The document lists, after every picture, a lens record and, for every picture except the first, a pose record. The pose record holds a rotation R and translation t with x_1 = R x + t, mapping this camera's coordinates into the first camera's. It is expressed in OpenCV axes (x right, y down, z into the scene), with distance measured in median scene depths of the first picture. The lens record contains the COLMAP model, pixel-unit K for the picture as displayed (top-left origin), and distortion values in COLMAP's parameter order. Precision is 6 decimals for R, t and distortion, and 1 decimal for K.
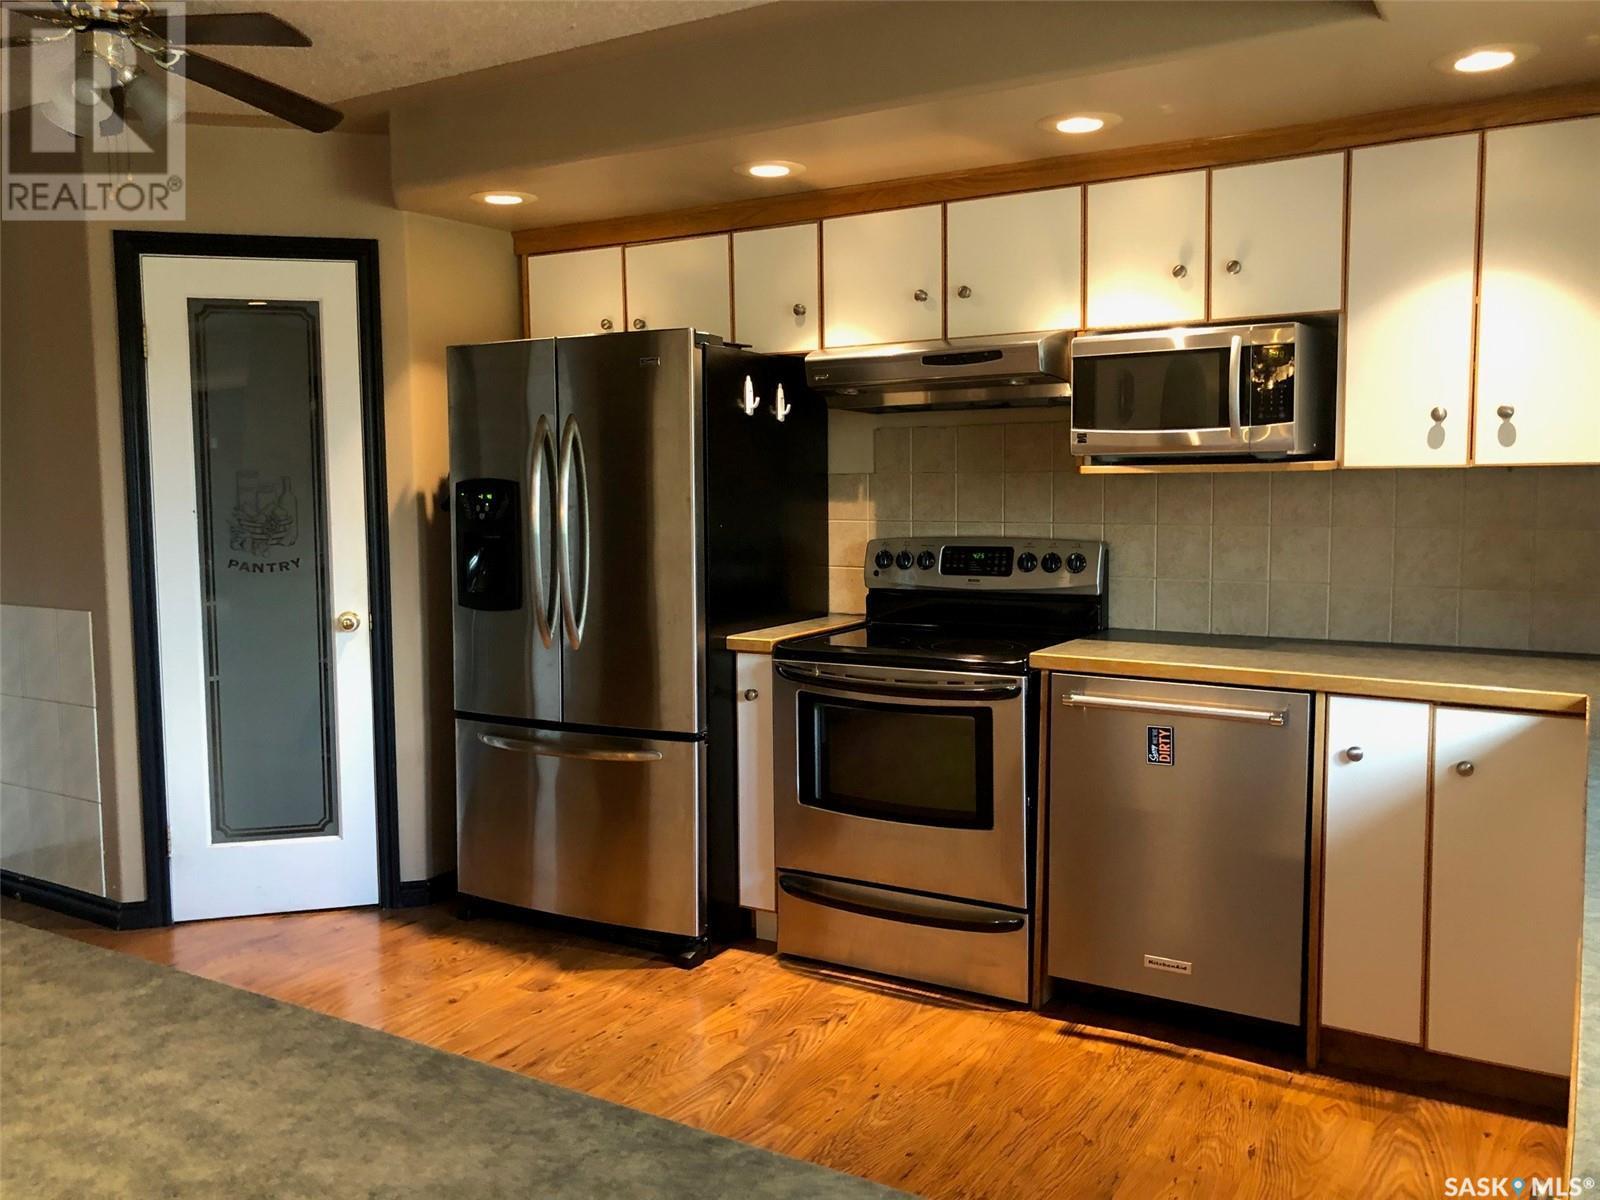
lens RADIAL K [[1322.3, 0, 772.4], [0, 1322.3, 592.7], [0, 0, 1]] dist [0.044074, -0.037004]
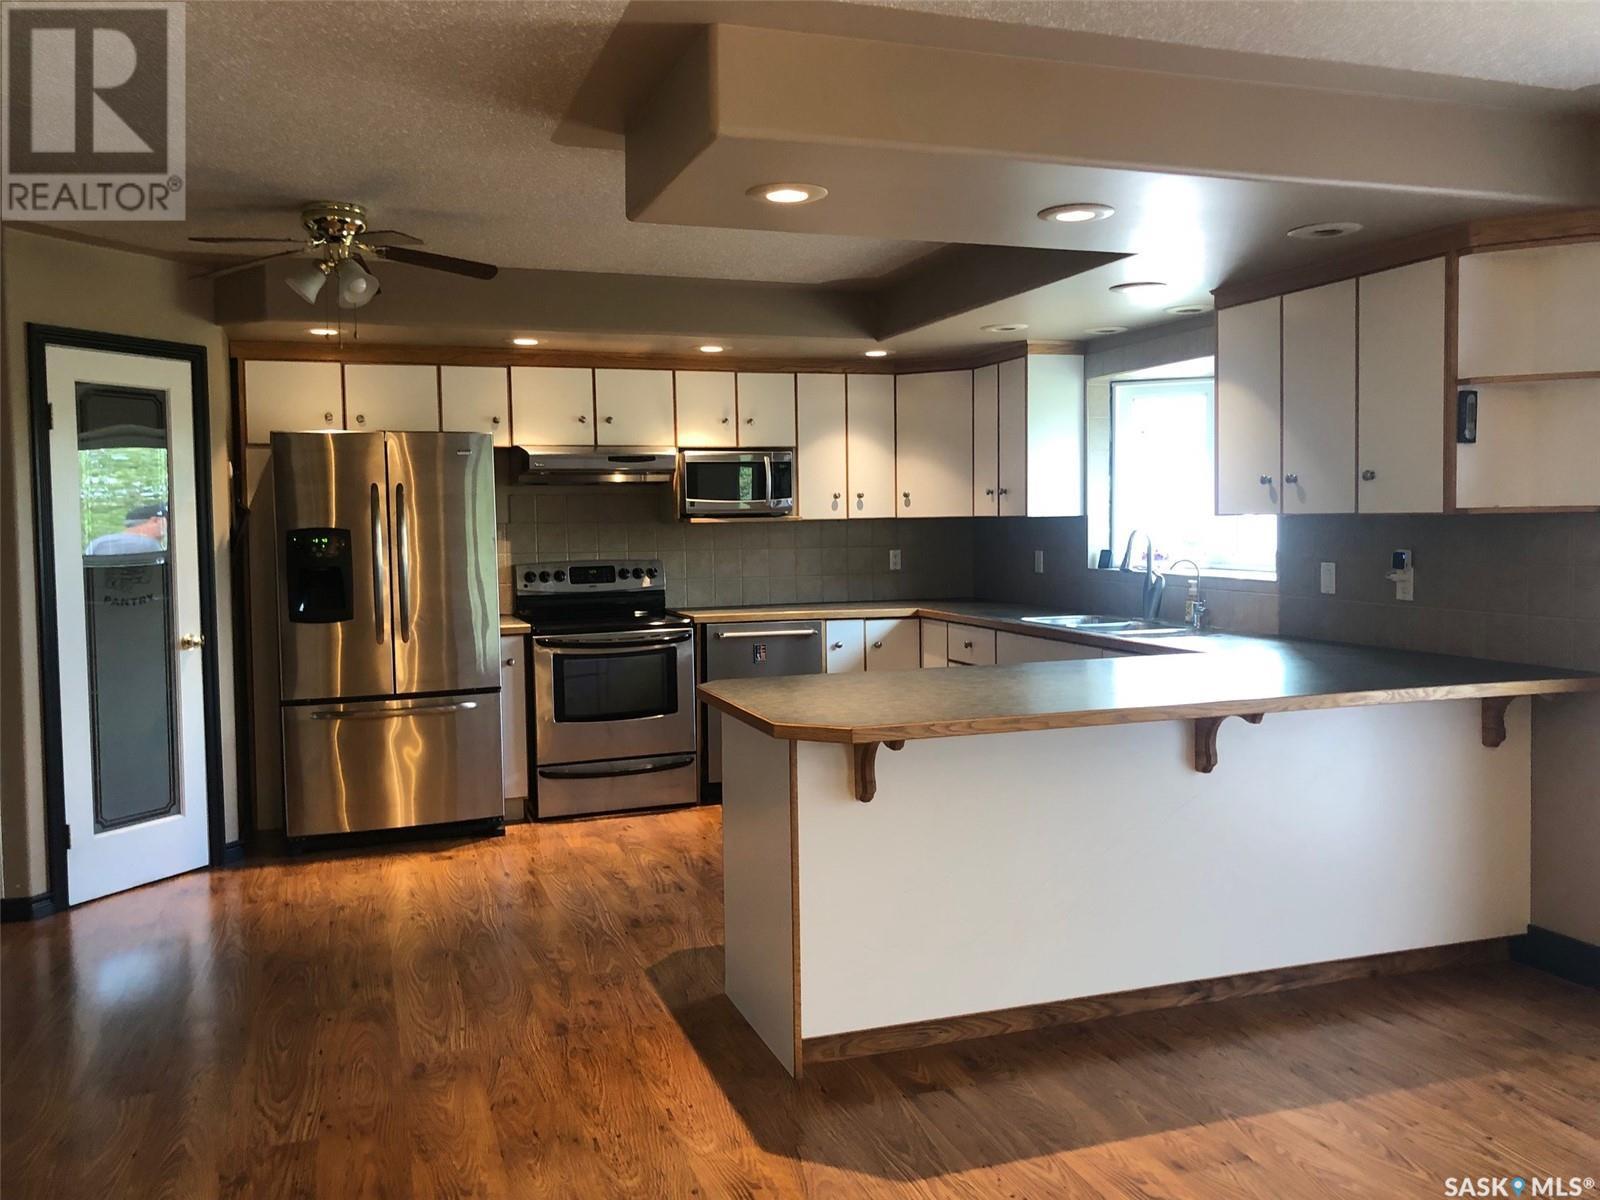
lens RADIAL K [[1322.3, 0, 797.0], [0, 1322.3, 601.0], [0, 0, 1]] dist [0.044074, -0.037004]
pose [[0.629770, -0.049515, 0.775202, -1.151284], [0.077817, 0.996968, 0.000462, 0.033855], [-0.772874, 0.060033, 0.631713, -0.312181]]
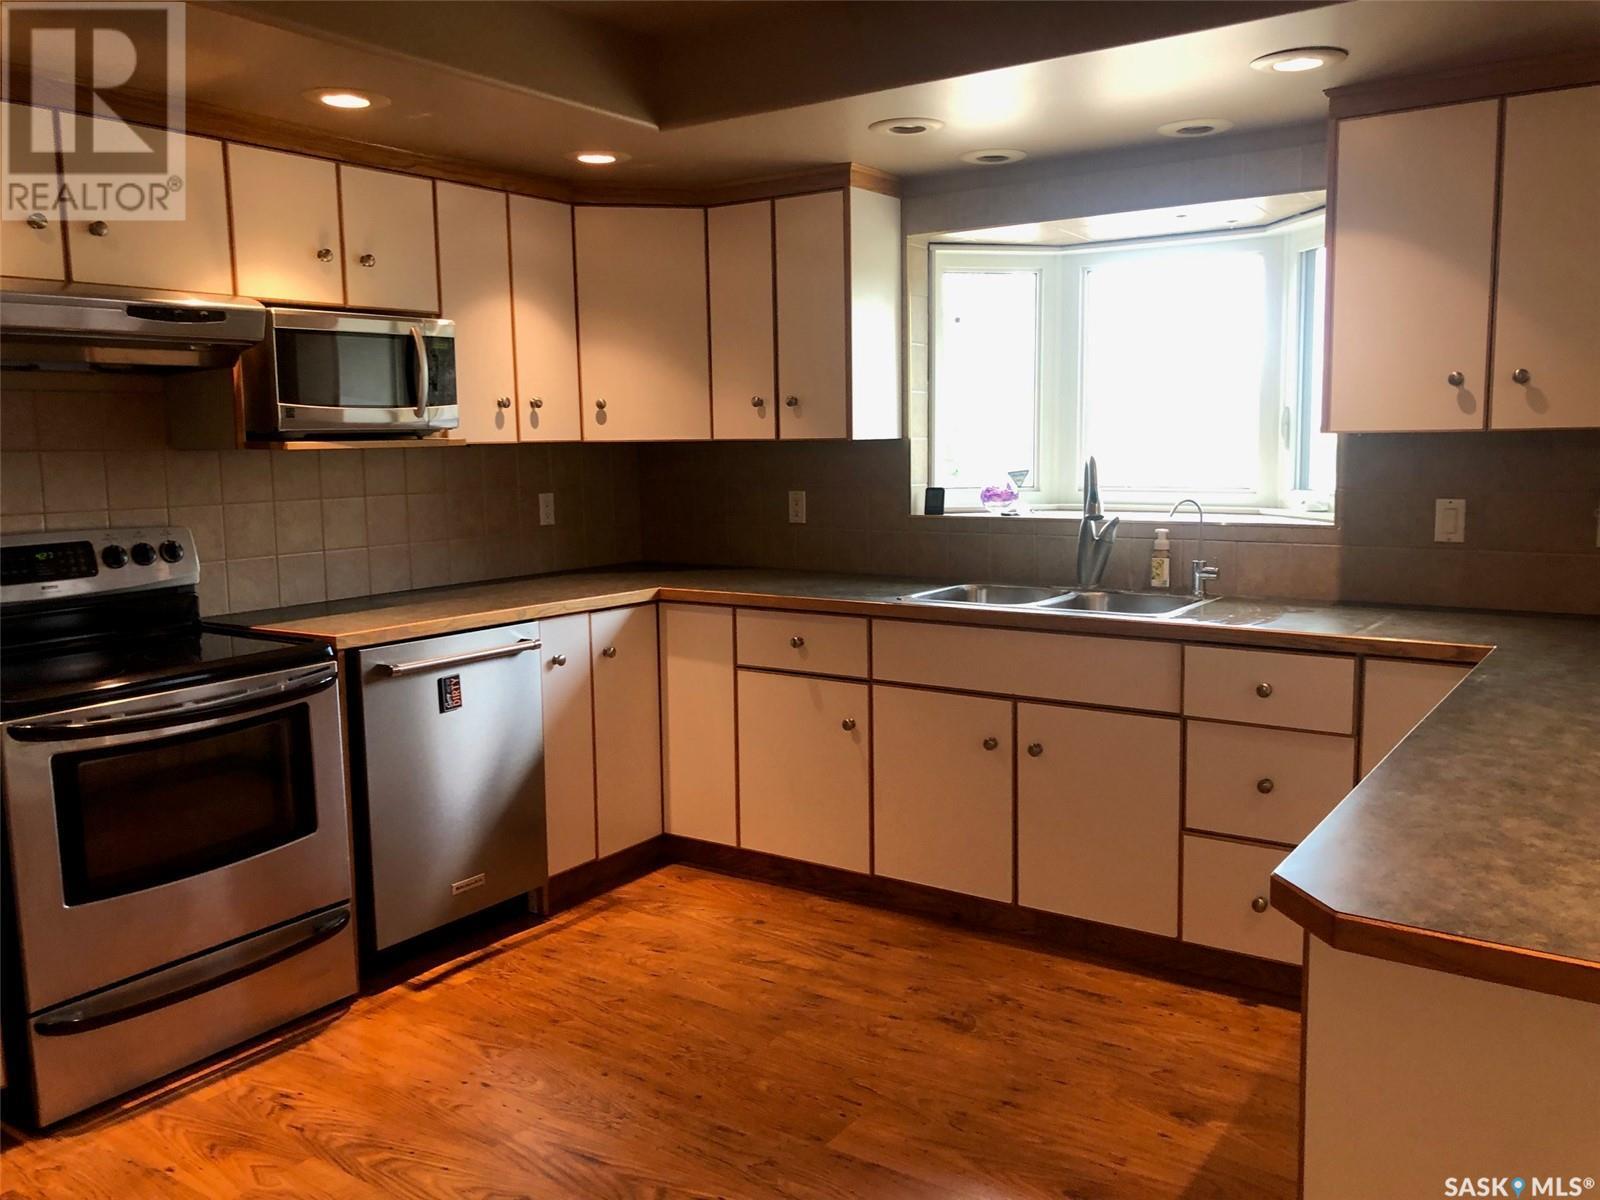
lens RADIAL K [[1322.3, 0, 832.7], [0, 1322.3, 593.0], [0, 0, 1]] dist [0.044074, -0.037004]
pose [[0.033194, -0.110480, 0.993324, -0.728570], [0.104186, 0.988839, 0.106500, -0.048562], [-0.994004, 0.099956, 0.044335, 0.573424]]
